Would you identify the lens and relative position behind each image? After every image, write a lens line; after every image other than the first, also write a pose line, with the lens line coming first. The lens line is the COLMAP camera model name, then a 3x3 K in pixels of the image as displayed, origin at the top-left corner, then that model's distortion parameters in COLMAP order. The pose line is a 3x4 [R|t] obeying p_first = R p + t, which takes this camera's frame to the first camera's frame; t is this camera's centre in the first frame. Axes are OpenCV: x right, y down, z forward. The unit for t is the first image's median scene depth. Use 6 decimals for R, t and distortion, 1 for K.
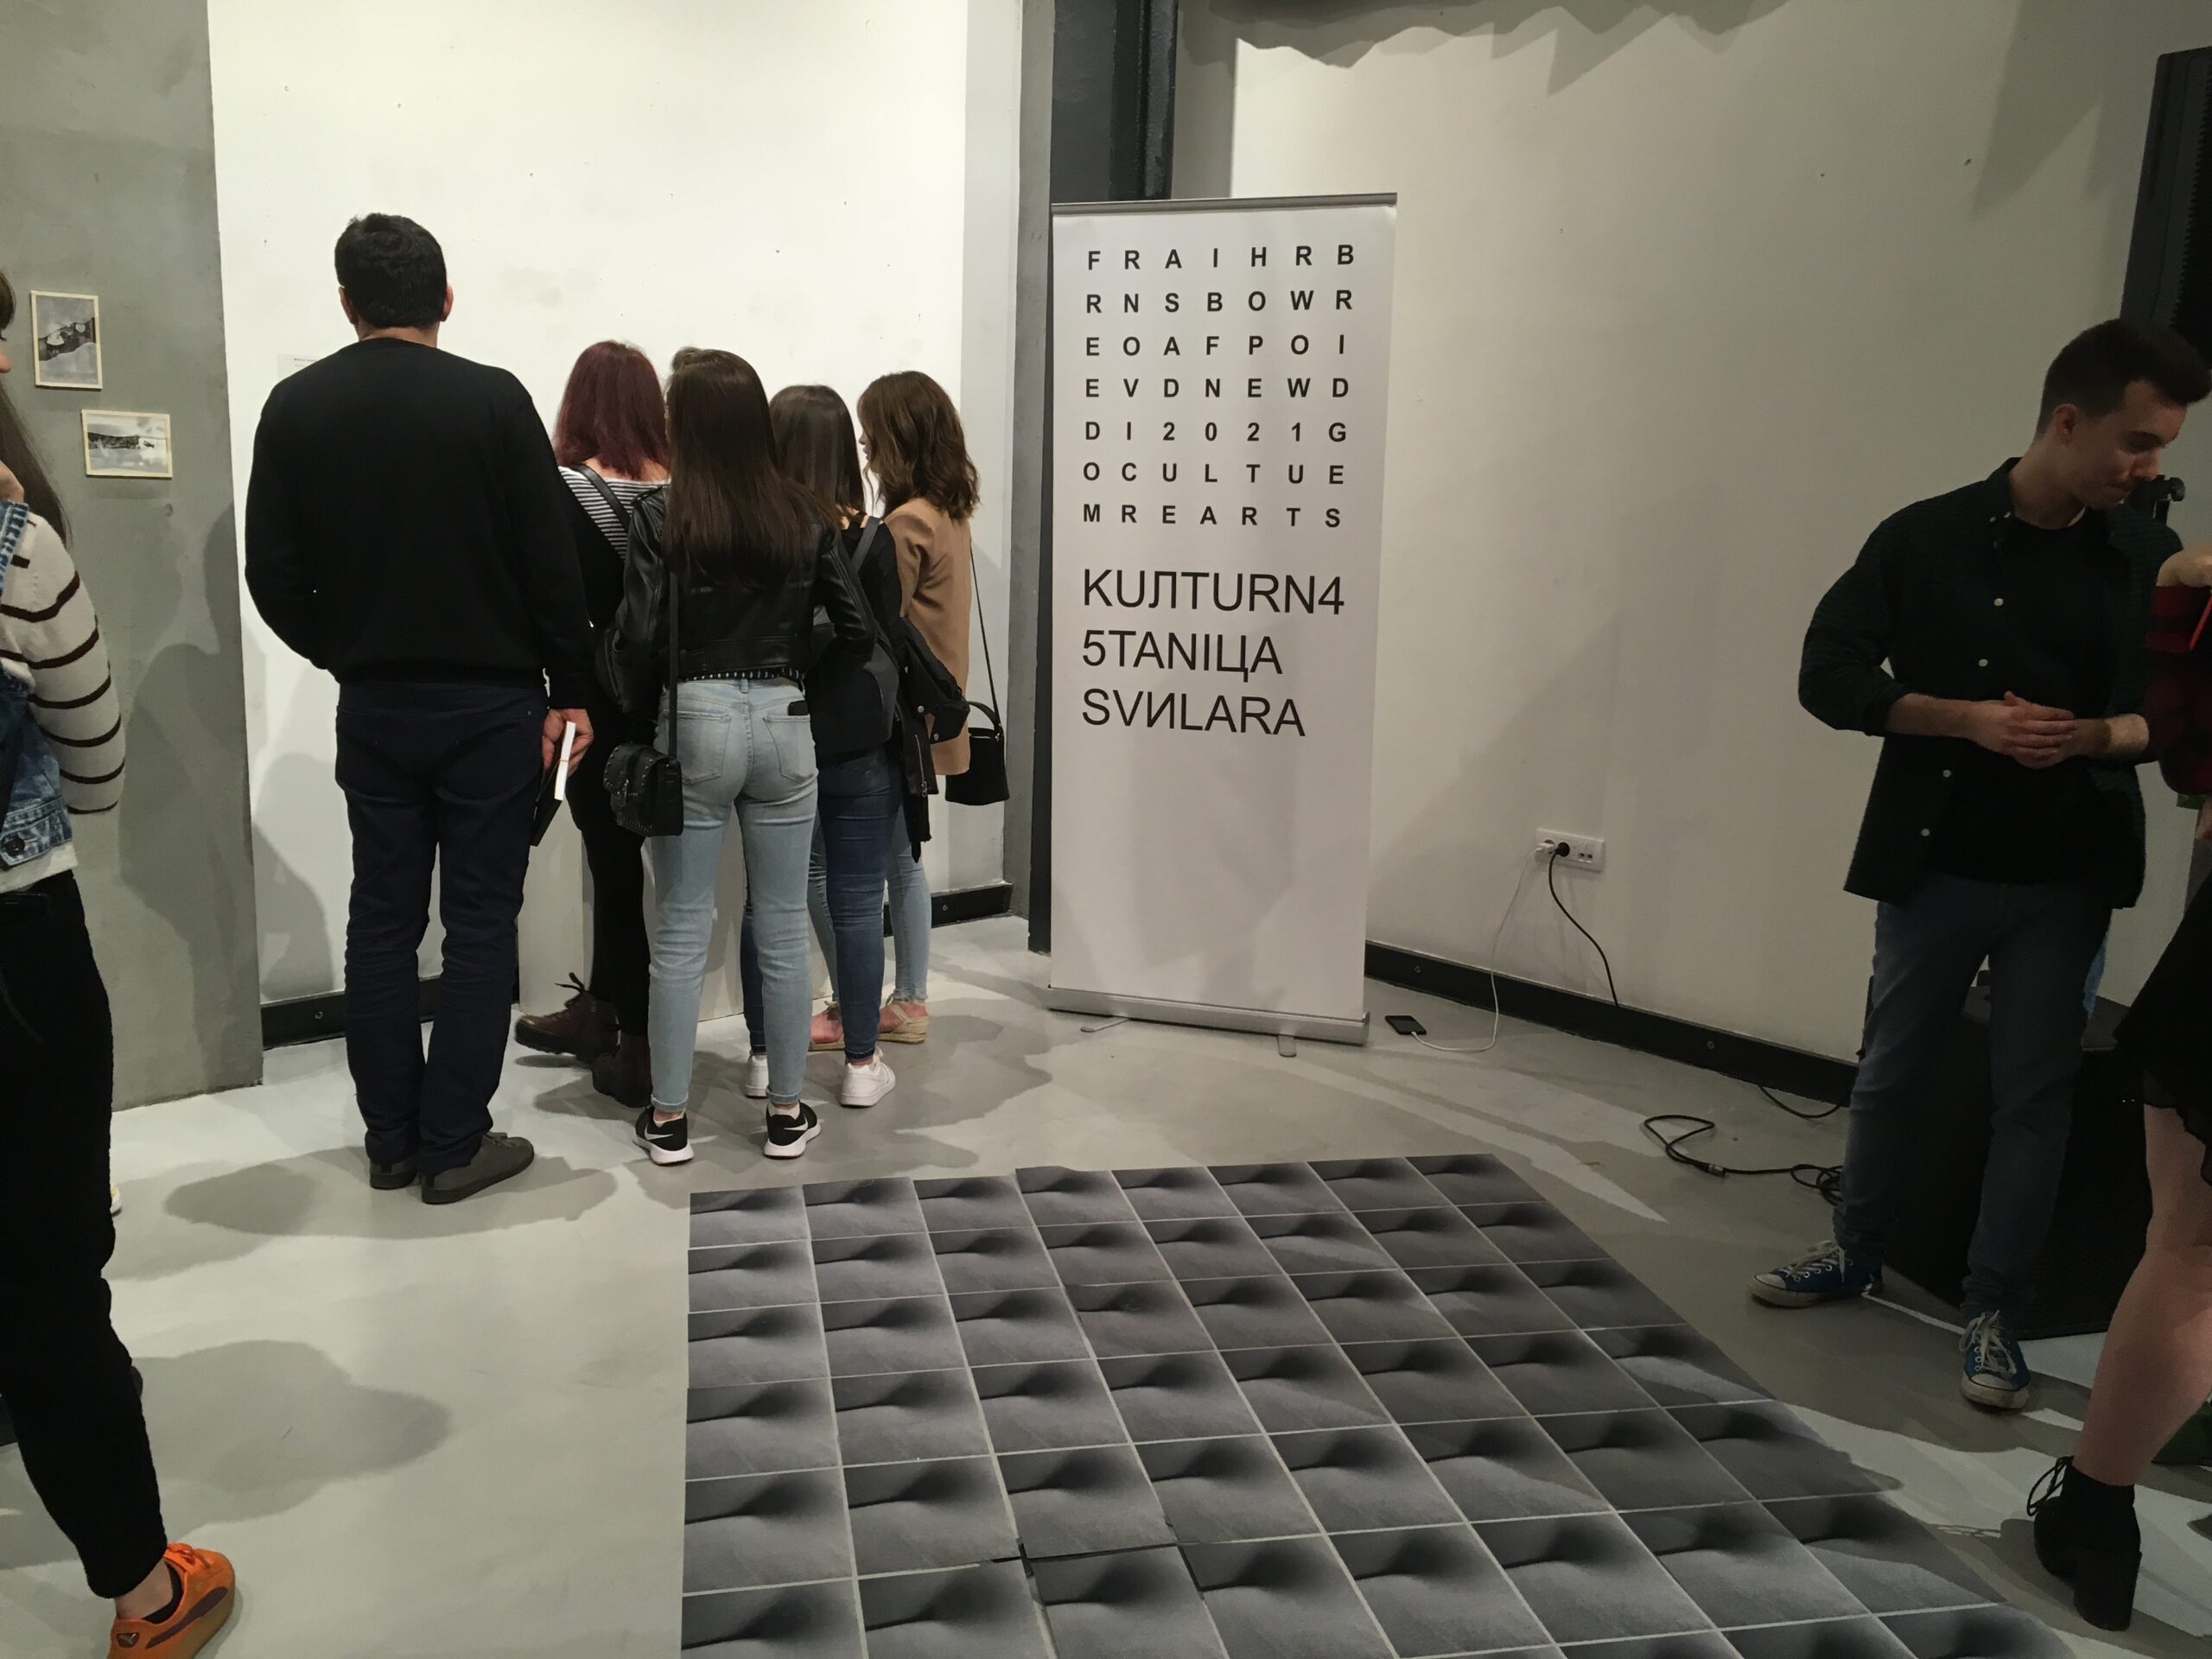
lens RADIAL K [[1870.8, 0, 1105.2], [0, 1870.8, 829.2], [0, 0, 1]] dist [0.015437, 0.005720]
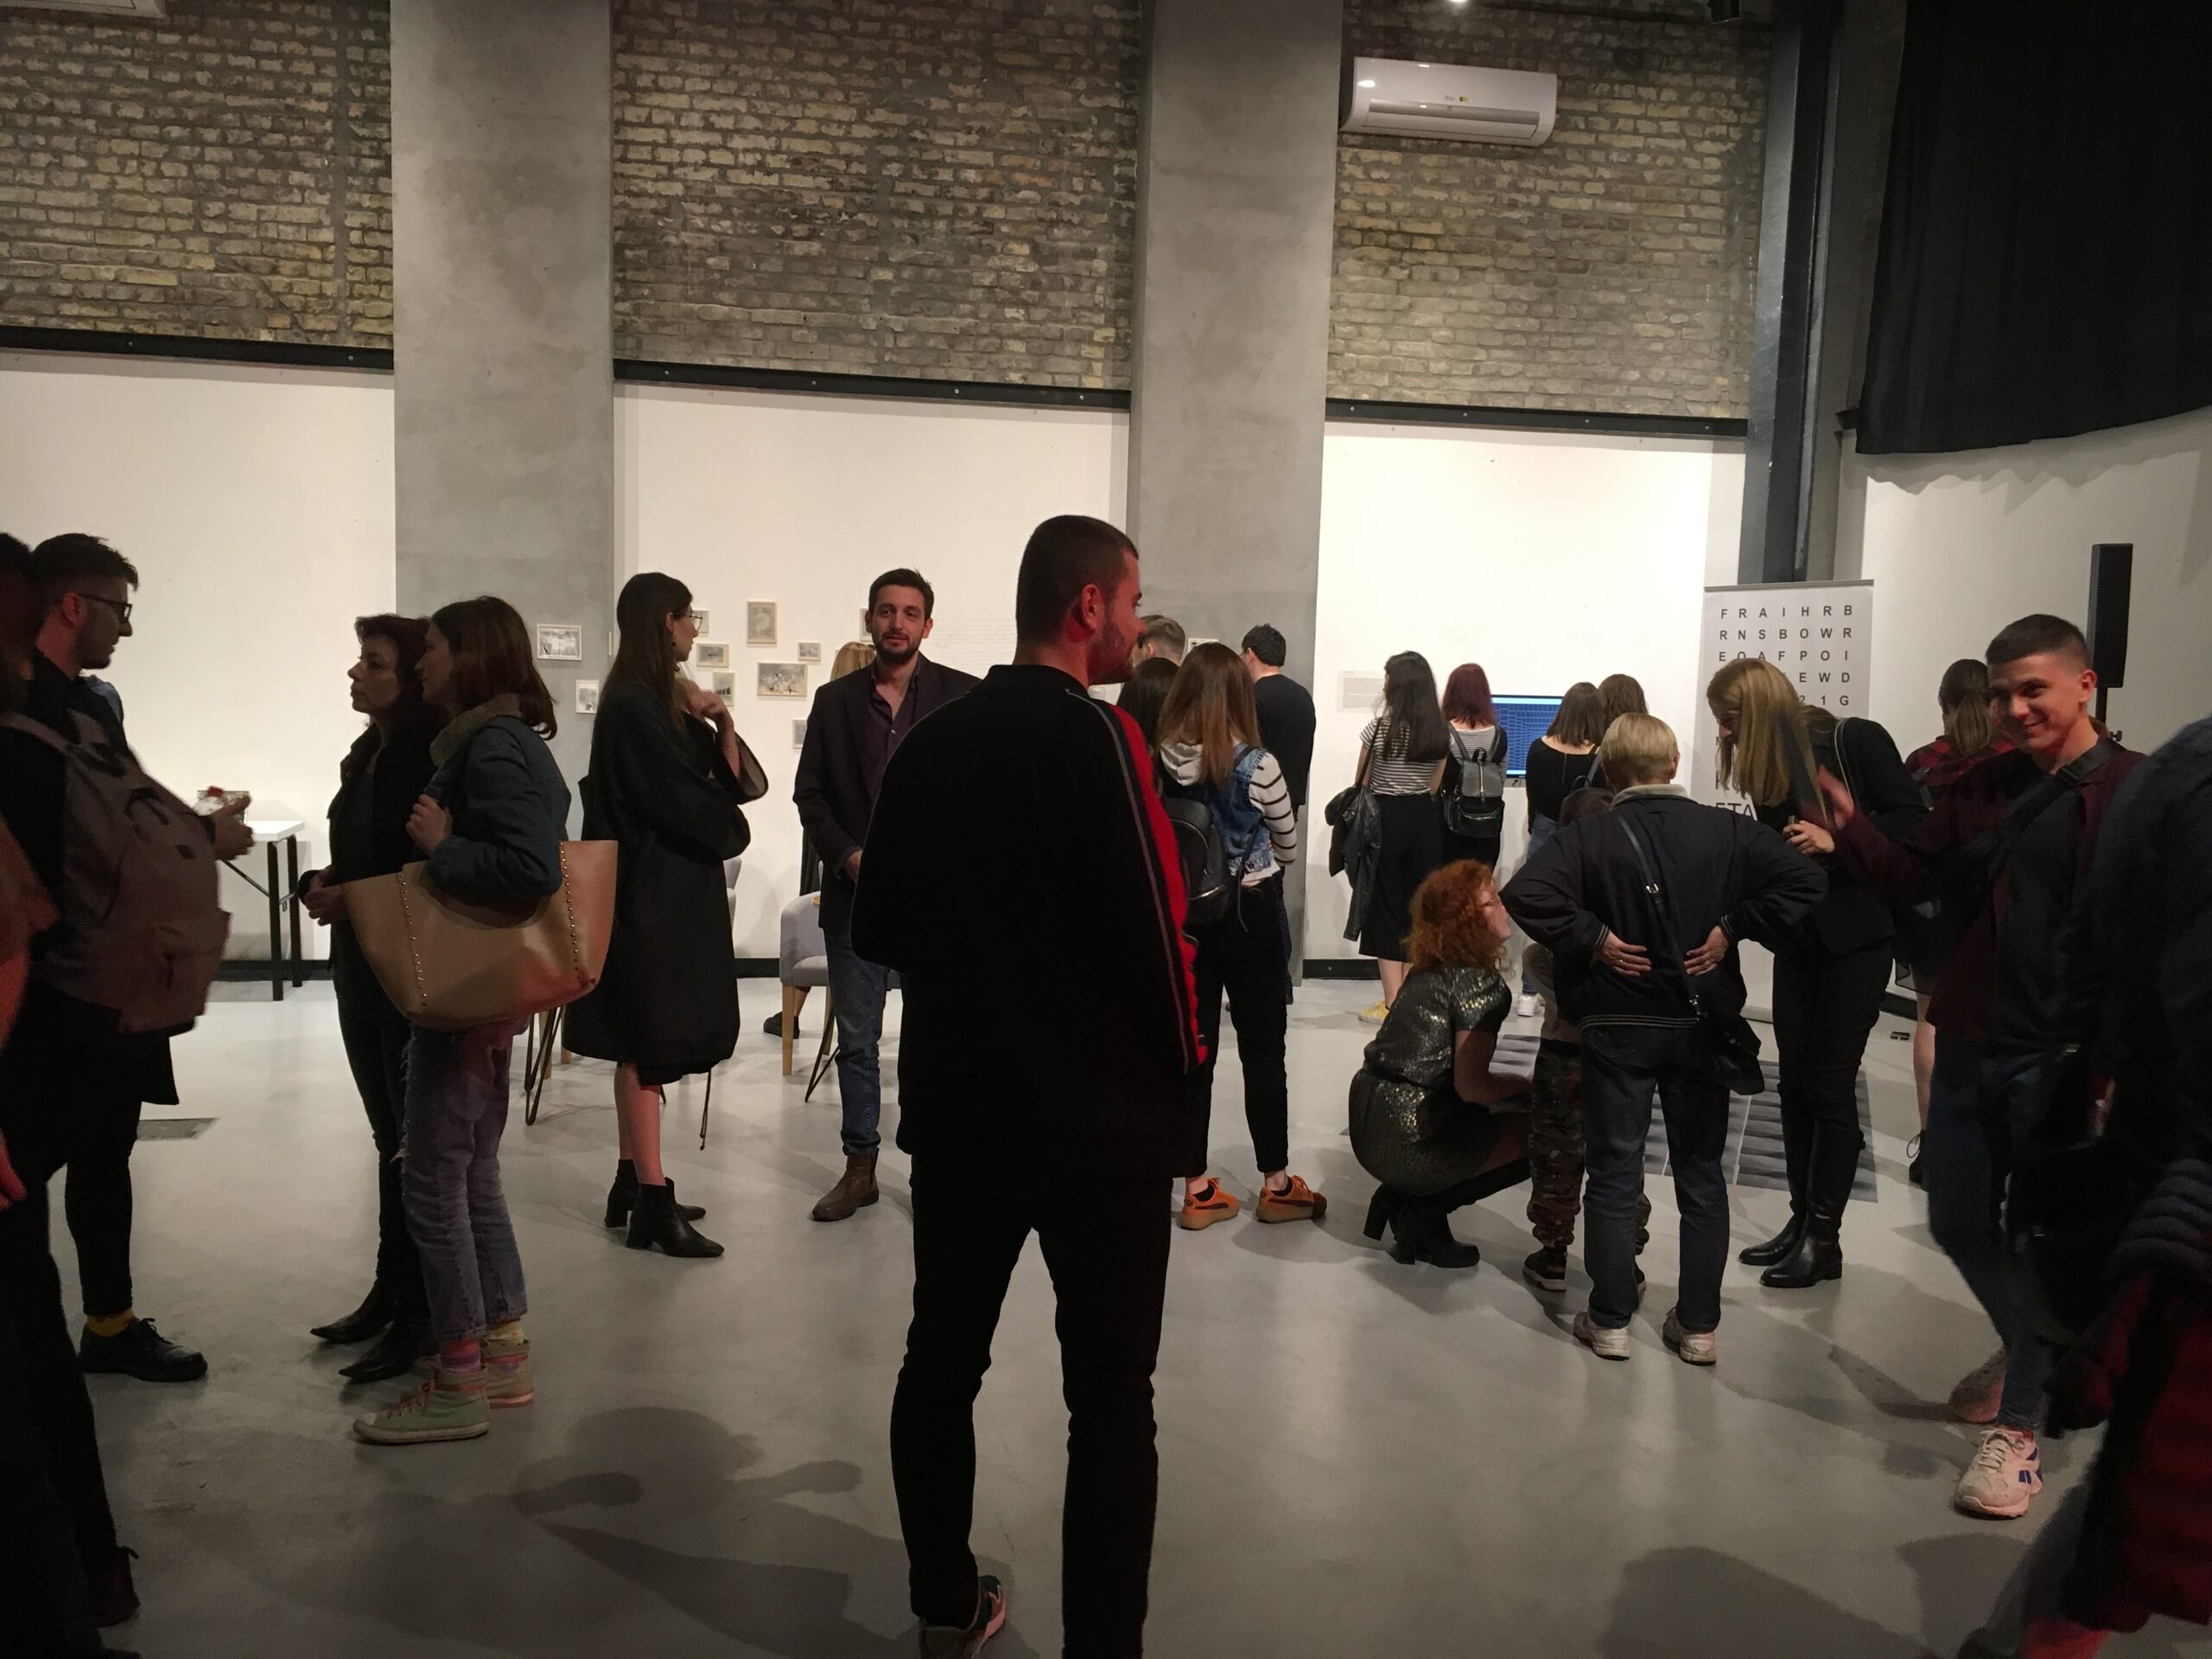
lens RADIAL K [[1870.8, 0, 1106.7], [0, 1870.8, 832.1], [0, 0, 1]] dist [0.015437, 0.005720]
pose [[0.839766, 0.042755, -0.541263, 0.529897], [-0.107800, 0.990178, -0.089035, 0.169580], [0.532140, 0.133116, 0.836126, -0.967595]]
